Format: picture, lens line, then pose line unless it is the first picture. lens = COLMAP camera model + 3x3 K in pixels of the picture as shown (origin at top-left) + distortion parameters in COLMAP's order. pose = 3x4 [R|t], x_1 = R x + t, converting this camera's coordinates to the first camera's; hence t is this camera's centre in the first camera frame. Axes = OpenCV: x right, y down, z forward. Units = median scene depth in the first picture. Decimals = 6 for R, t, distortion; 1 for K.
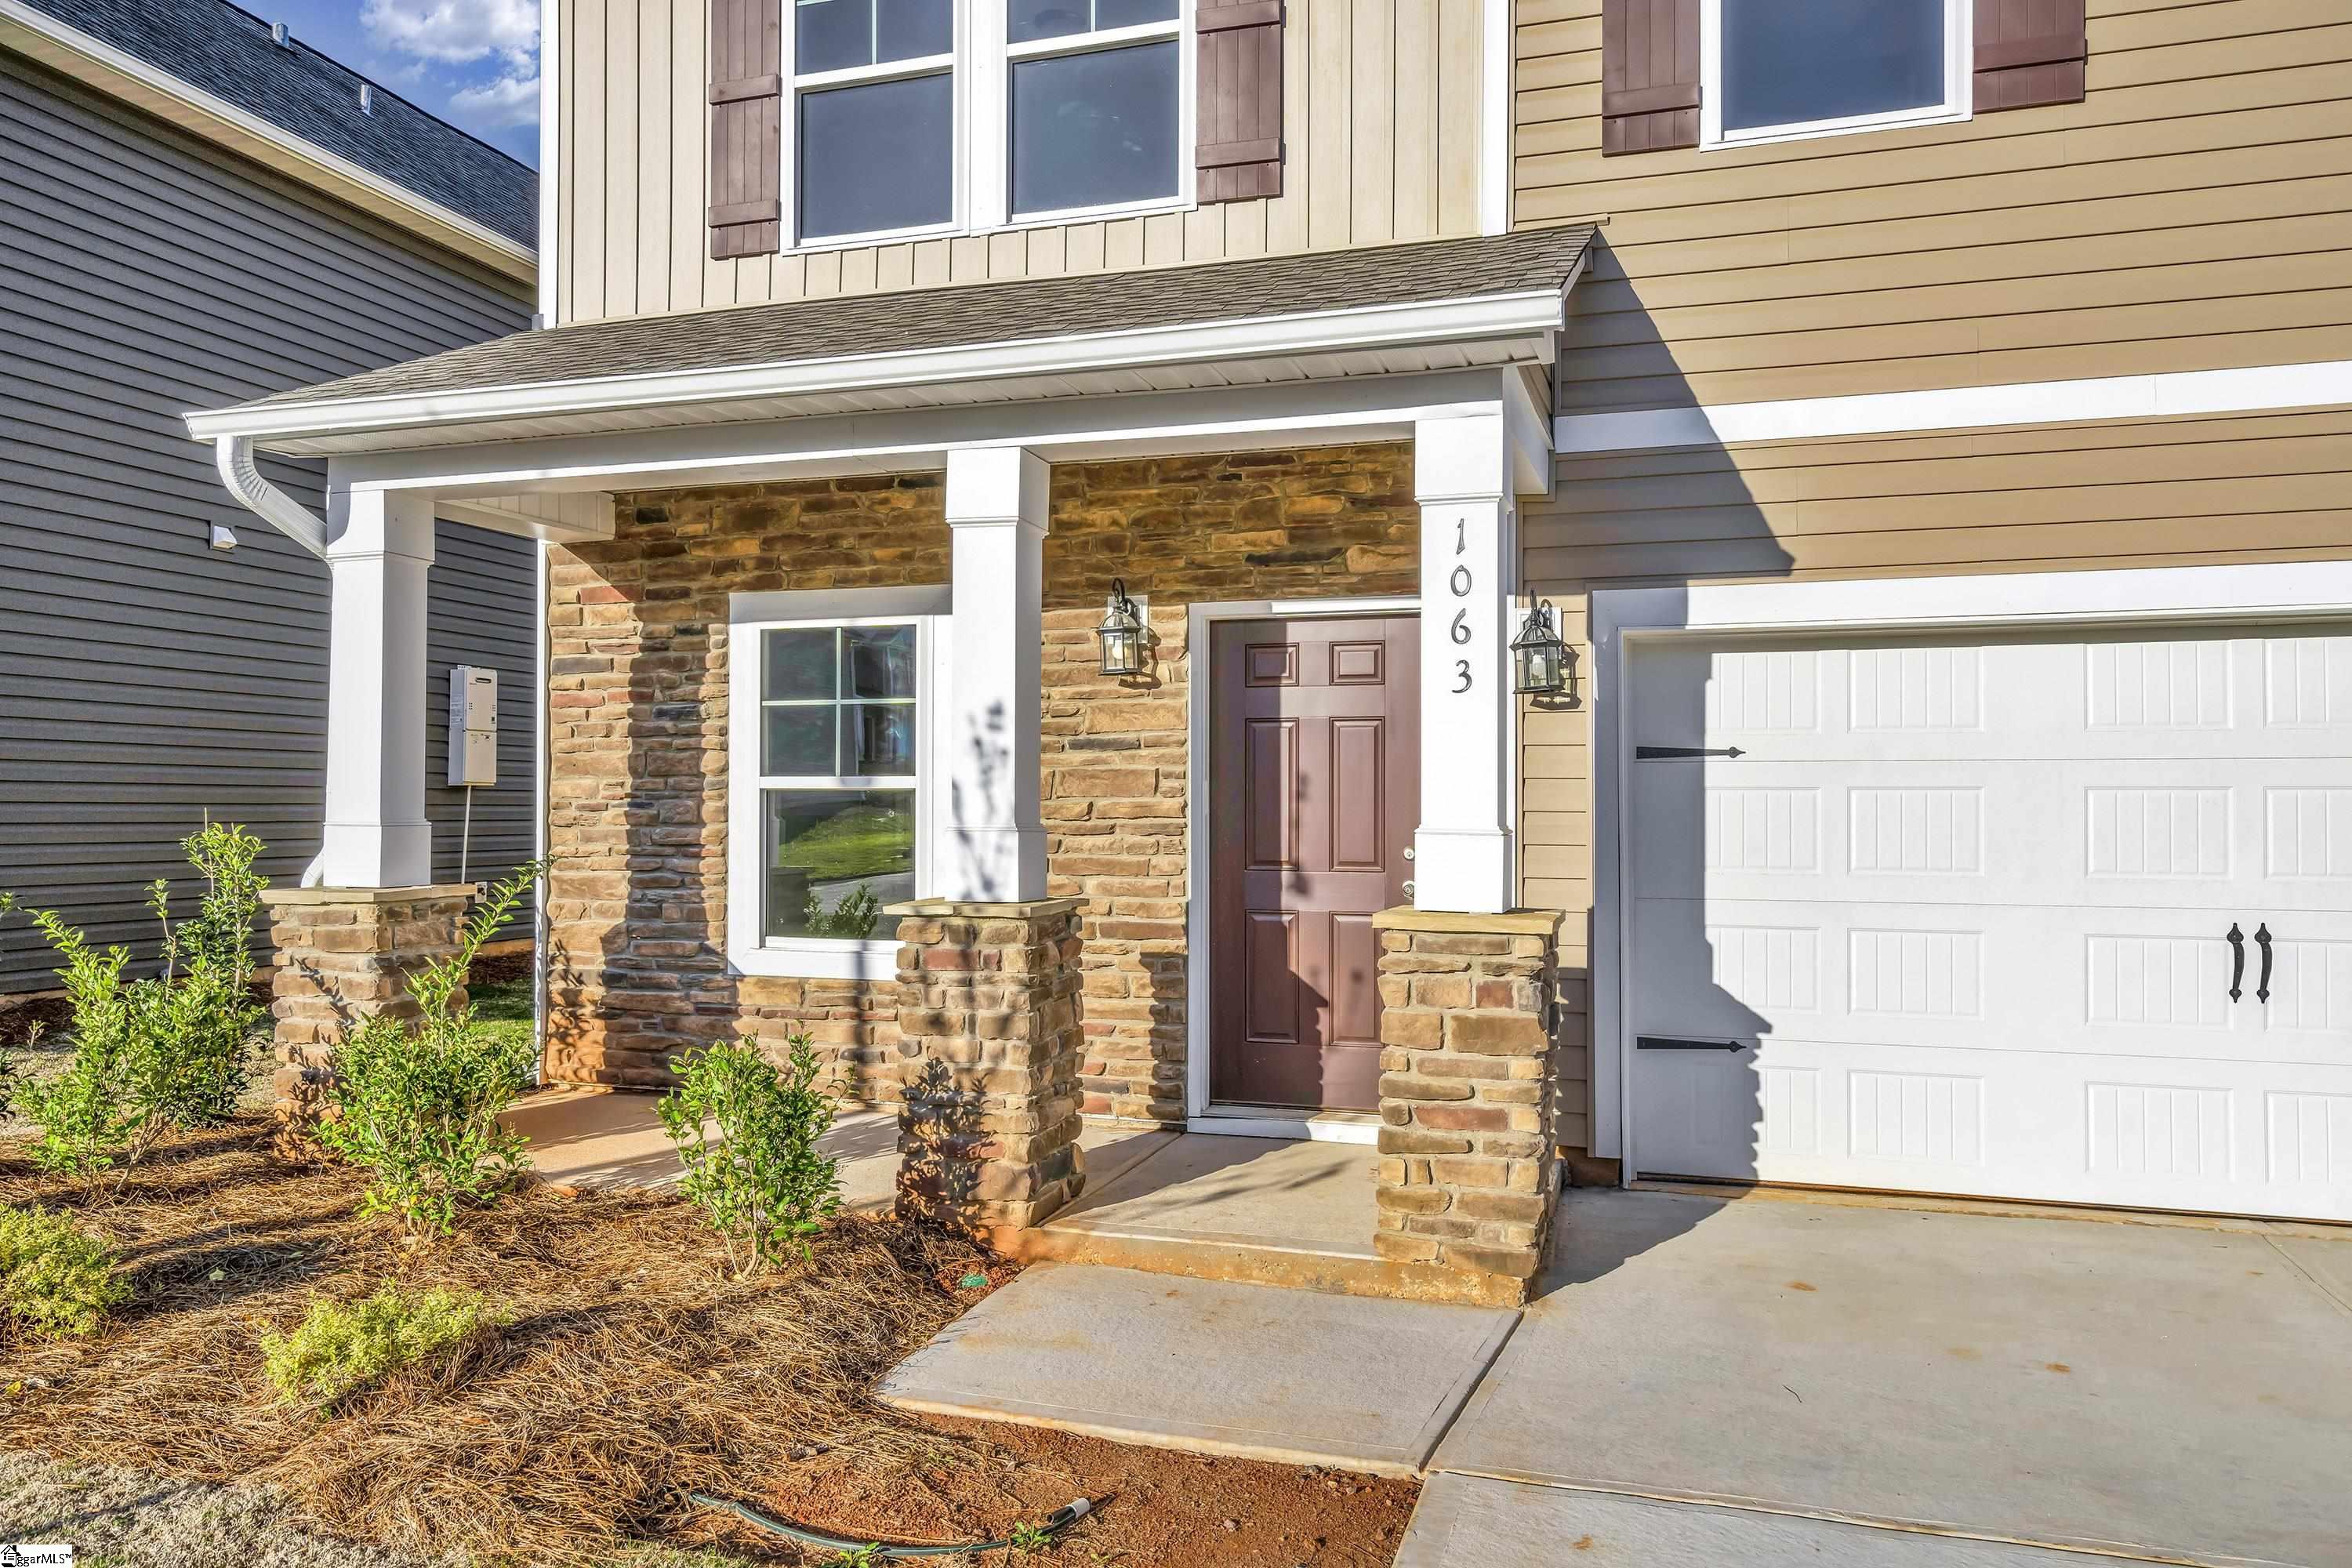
lens RADIAL K [[1641.0, 0, 1176.0], [0, 1641.0, 784.0], [0, 0, 1]] dist [0.012180, 0.003045]
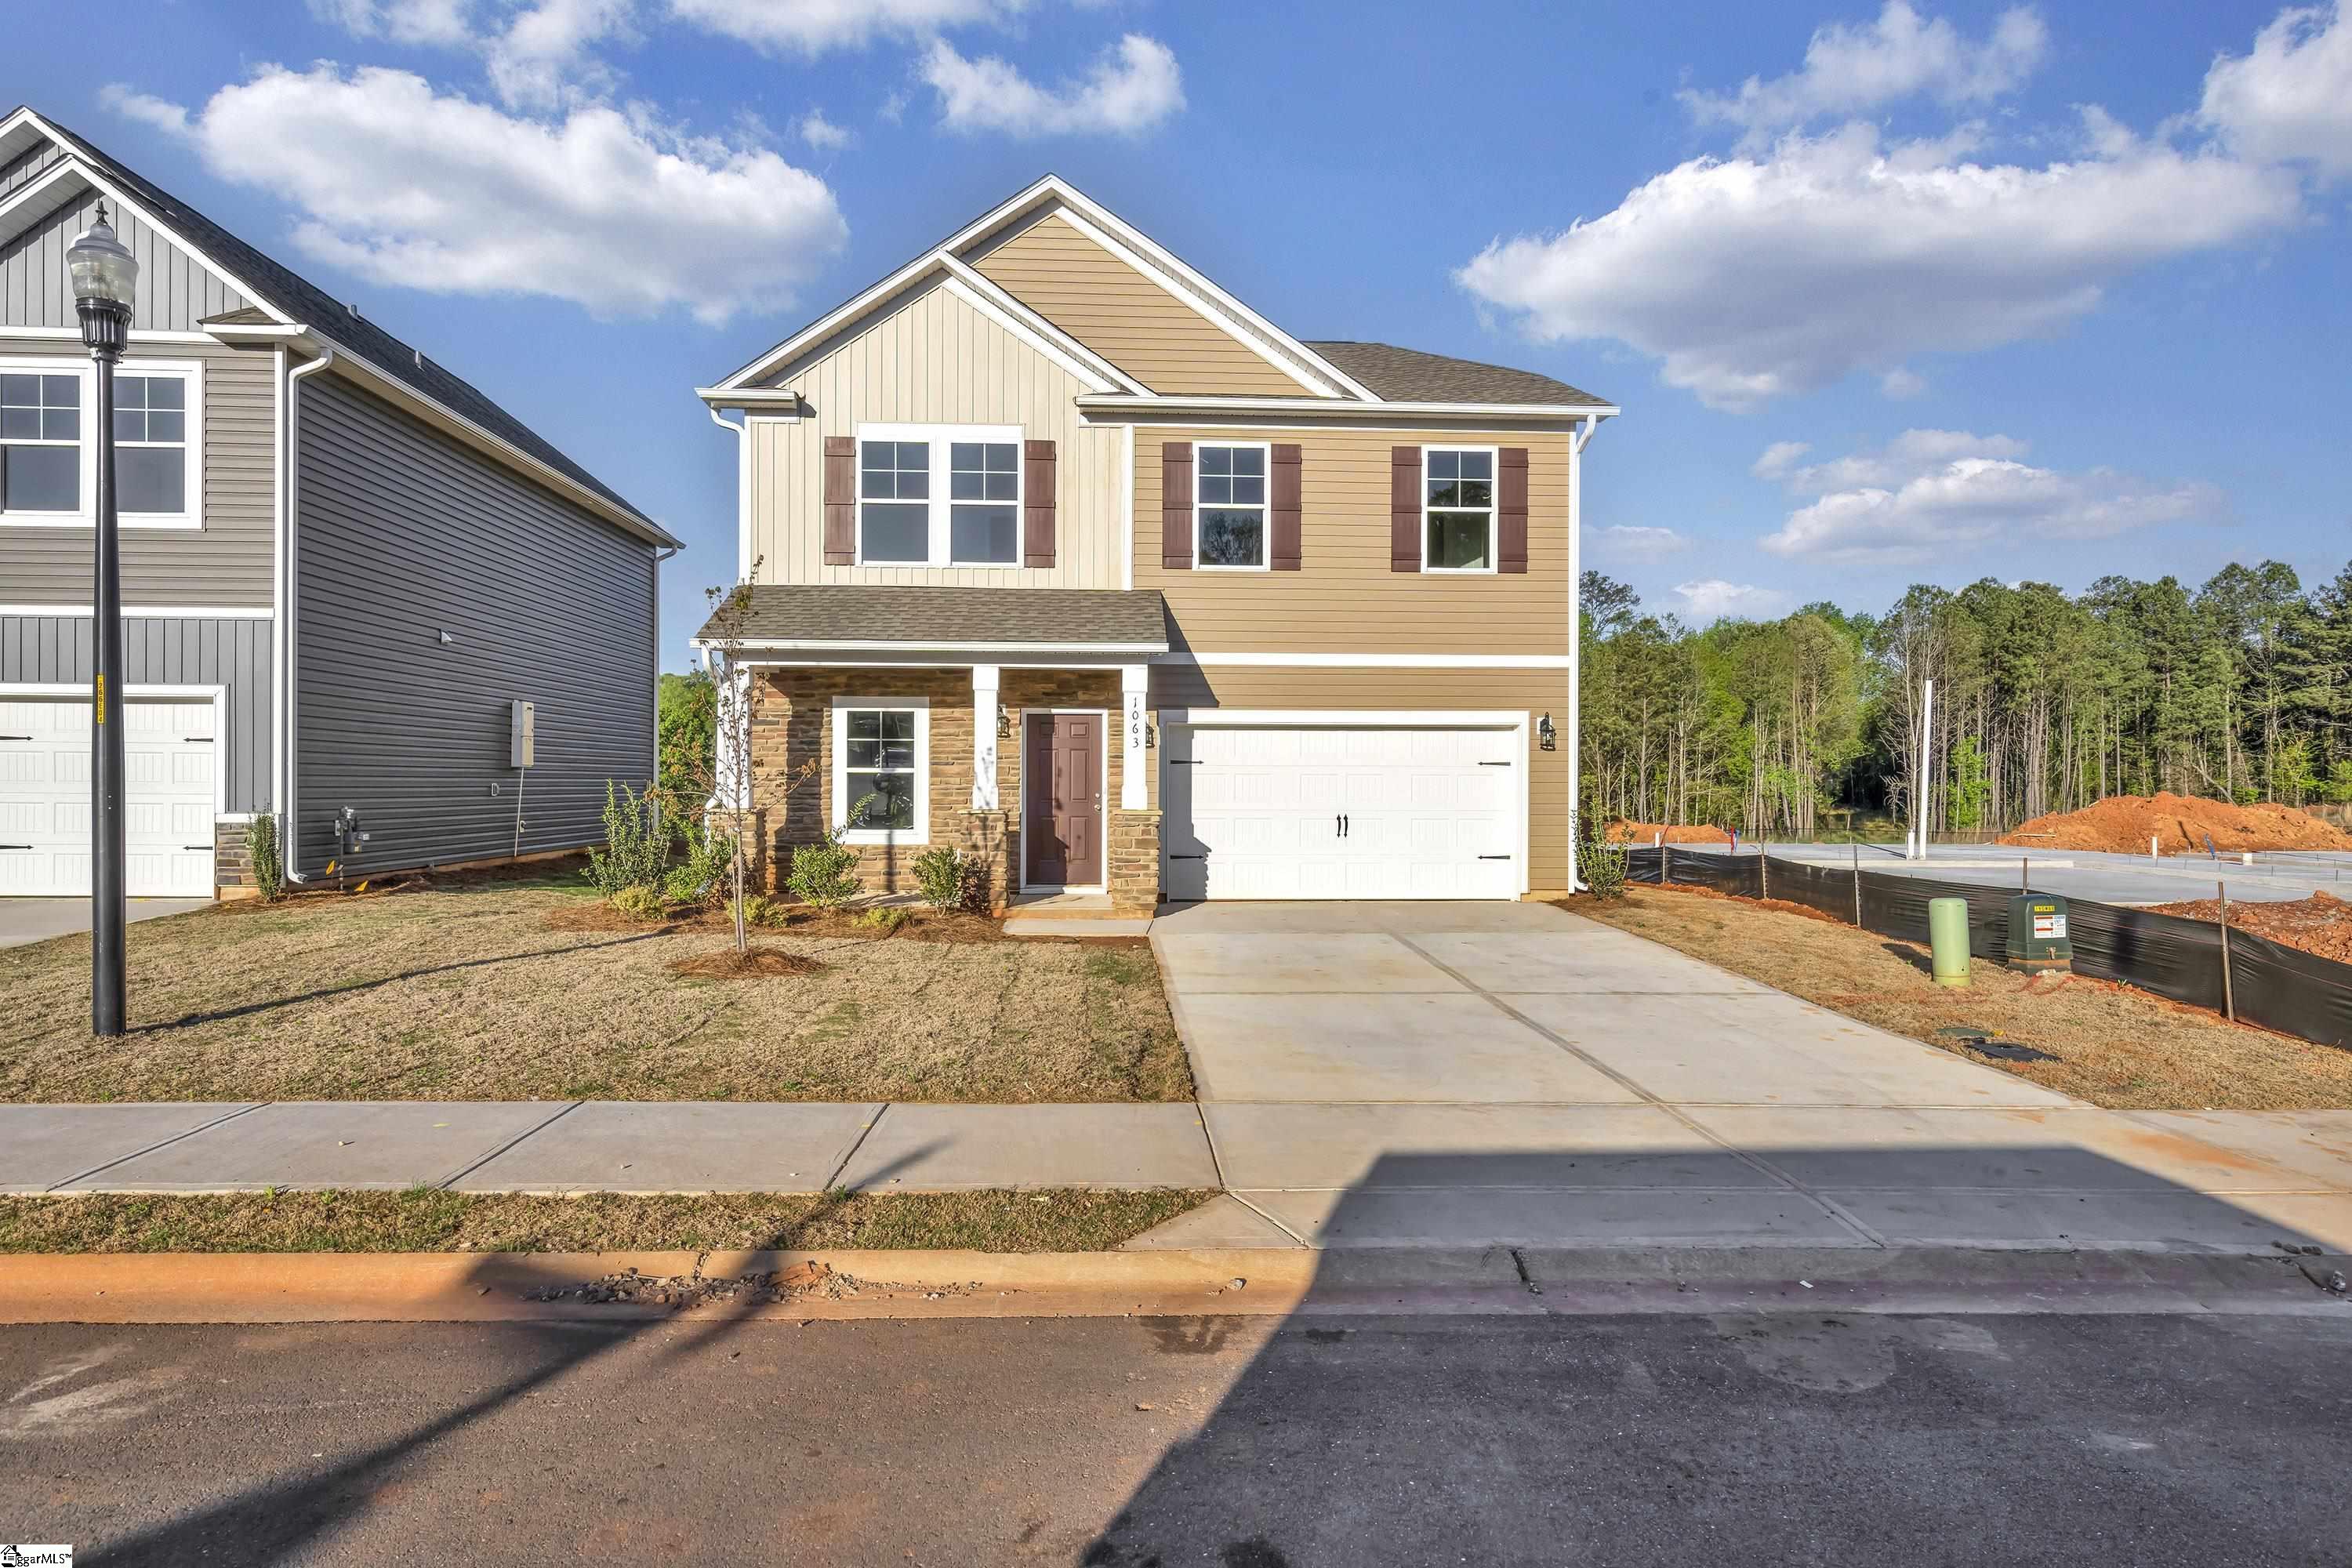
lens RADIAL K [[1421.2, 0, 1176.0], [0, 1421.2, 784.0], [0, 0, 1]] dist [-0.000087, -0.000018]
pose [[0.933918, 0.000224, 0.357486, -0.635548], [-0.006309, 0.999854, 0.015856, -0.019698], [-0.357430, -0.017063, 0.933784, -1.427259]]
